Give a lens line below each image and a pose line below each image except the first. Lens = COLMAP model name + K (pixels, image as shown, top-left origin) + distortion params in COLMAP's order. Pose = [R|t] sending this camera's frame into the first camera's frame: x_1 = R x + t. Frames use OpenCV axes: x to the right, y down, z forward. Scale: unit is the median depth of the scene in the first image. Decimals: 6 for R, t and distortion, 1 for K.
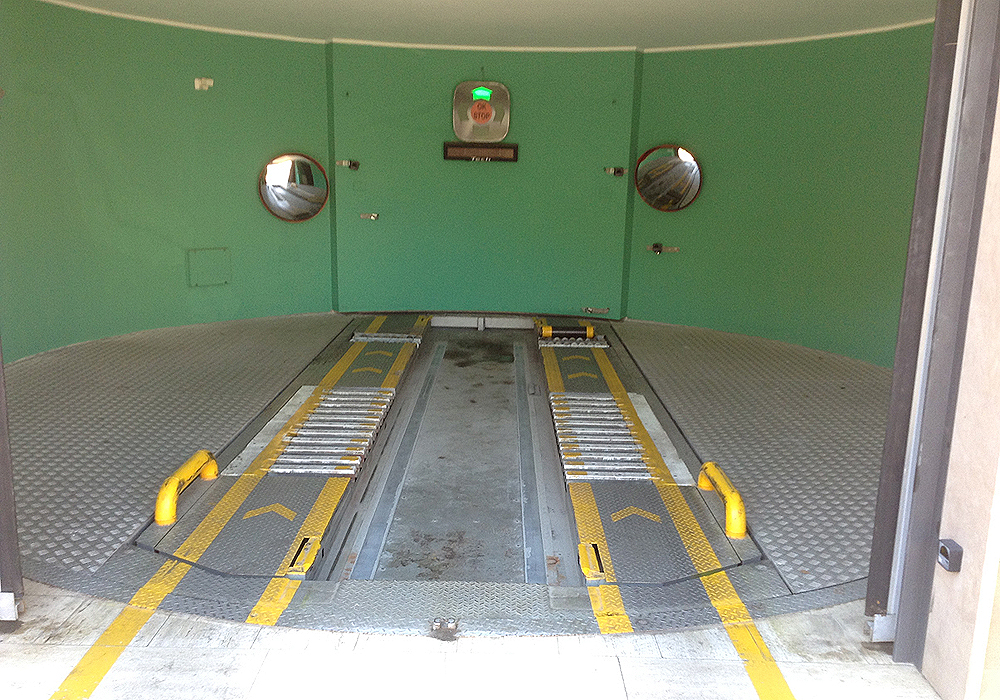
lens RADIAL K [[855.9, 0, 496.5], [0, 855.9, 323.5], [0, 0, 1]] dist [0.095692, -0.175235]
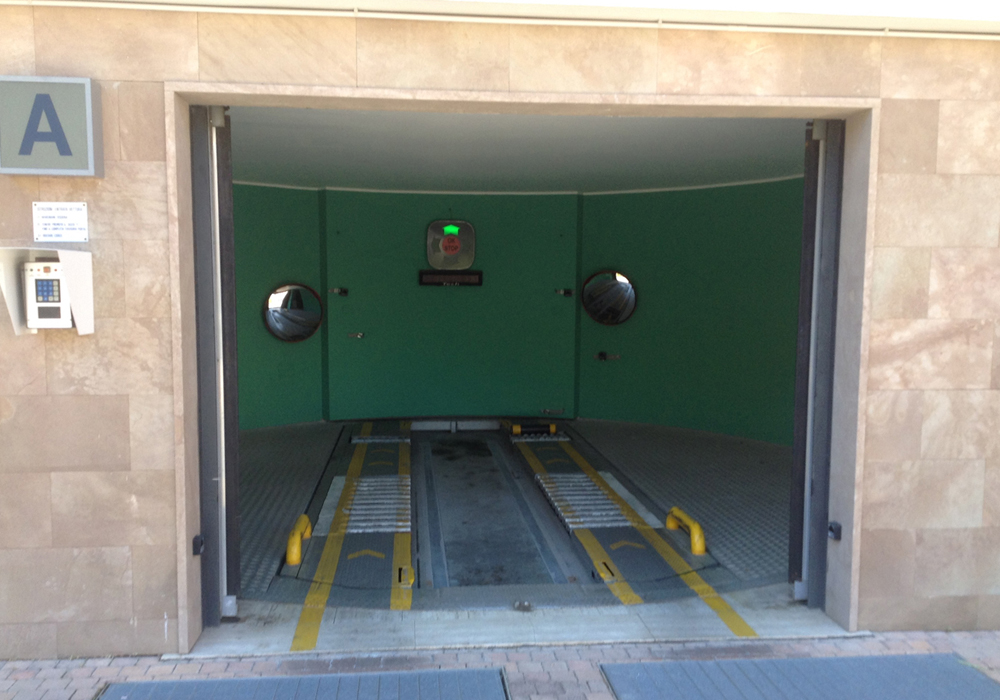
lens RADIAL K [[941.4, 0, 500.0], [0, 941.4, 350.0], [0, 0, 1]] dist [0.089794, -0.168824]
pose [[0.992034, -0.027146, 0.123013, -0.186741], [0.039715, 0.994104, -0.100900, 0.047852], [-0.119549, 0.104982, 0.987262, -0.432793]]
